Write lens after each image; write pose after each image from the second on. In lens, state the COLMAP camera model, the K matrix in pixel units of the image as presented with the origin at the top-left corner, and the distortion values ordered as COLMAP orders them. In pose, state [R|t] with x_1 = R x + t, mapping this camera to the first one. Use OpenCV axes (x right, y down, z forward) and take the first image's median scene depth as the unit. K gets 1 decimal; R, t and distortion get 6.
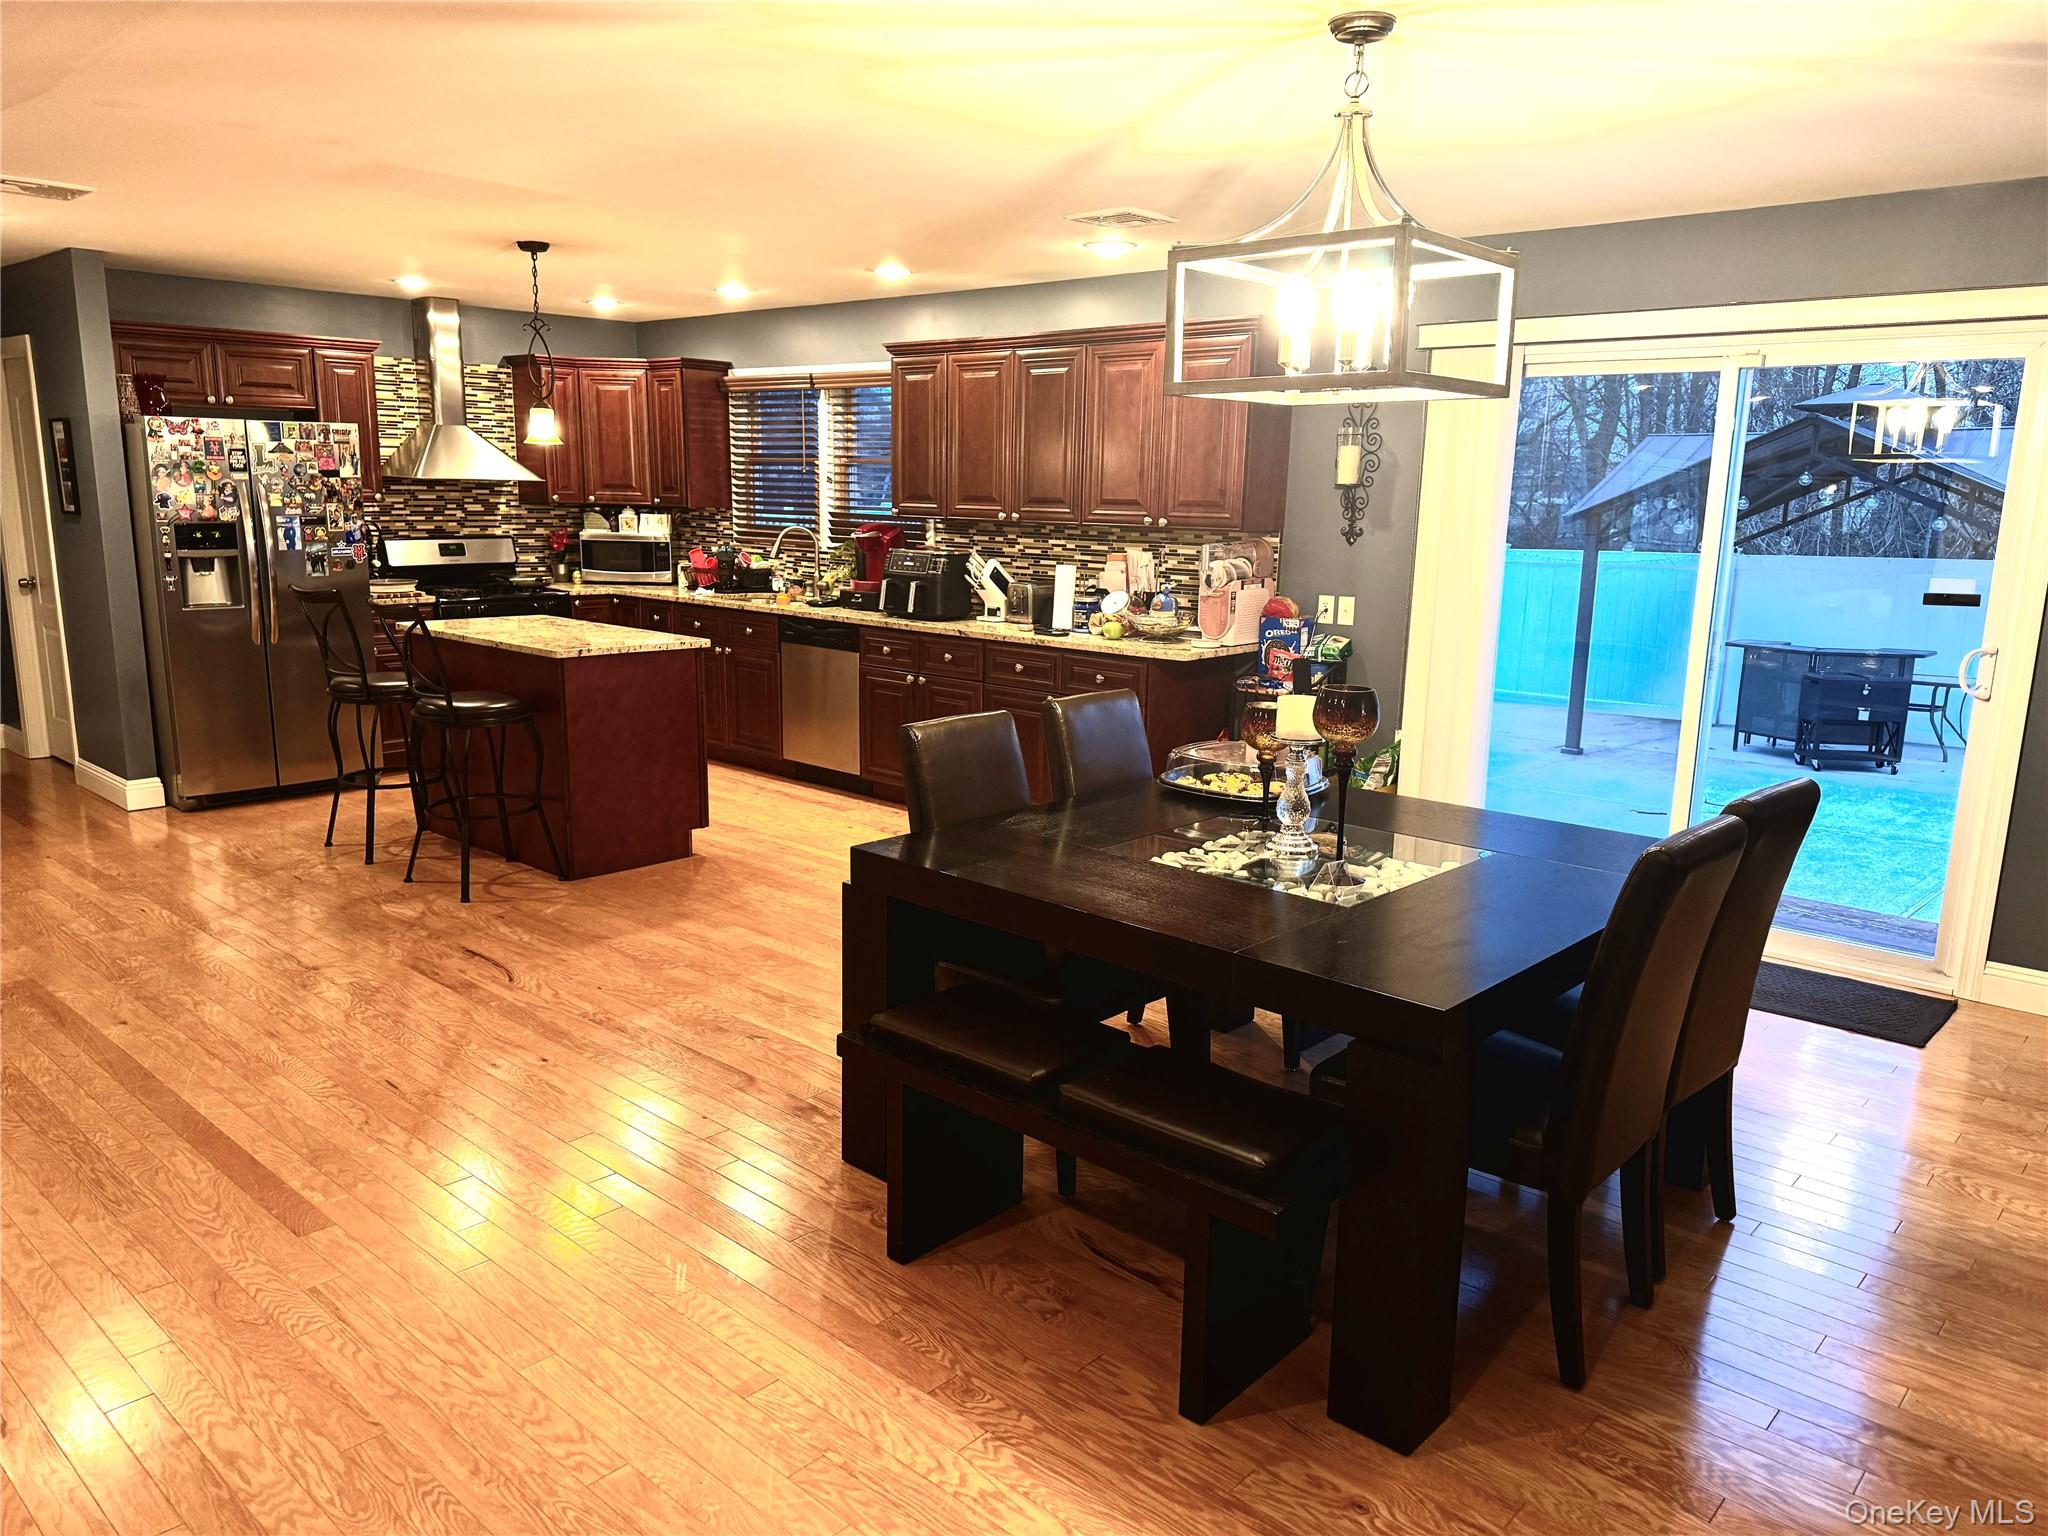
lens RADIAL K [[1450.4, 0, 1024.0], [0, 1450.4, 768.0], [0, 0, 1]] dist [0.129629, -0.177237]
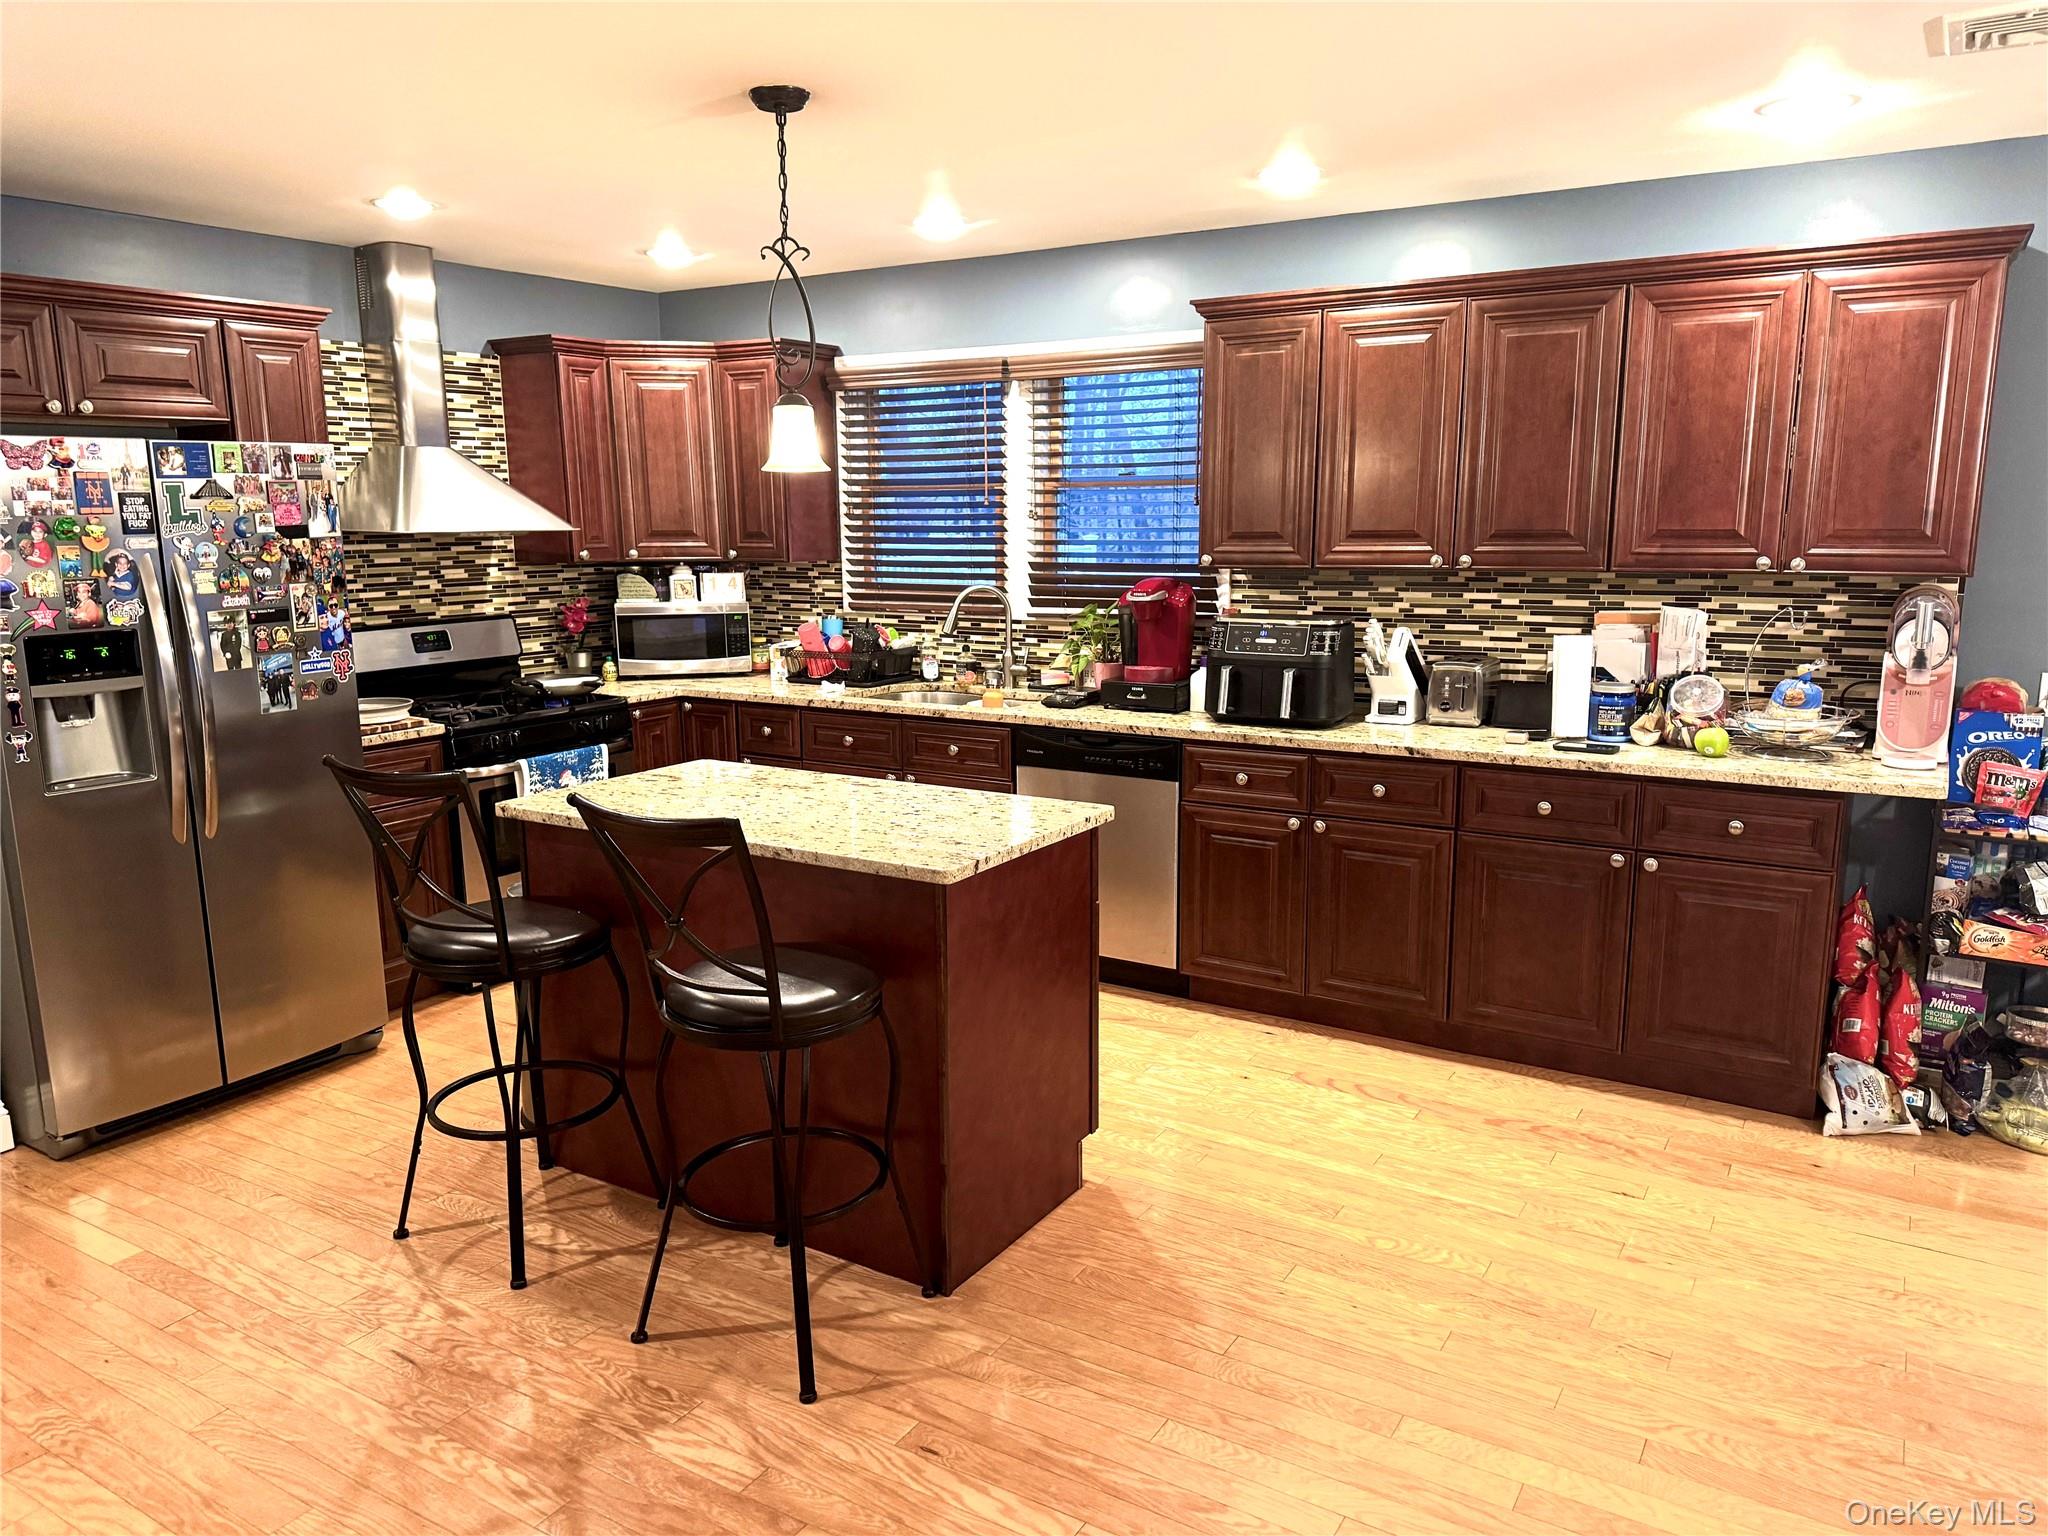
lens RADIAL K [[1397.7, 0, 968.3], [0, 1397.7, 764.8], [0, 0, 1]] dist [0.120375, -0.148389]
pose [[0.982283, -0.059763, 0.177620, -0.297839], [0.061405, 0.998106, -0.003758, -0.085800], [-0.177059, 0.014599, 0.984092, 0.389948]]
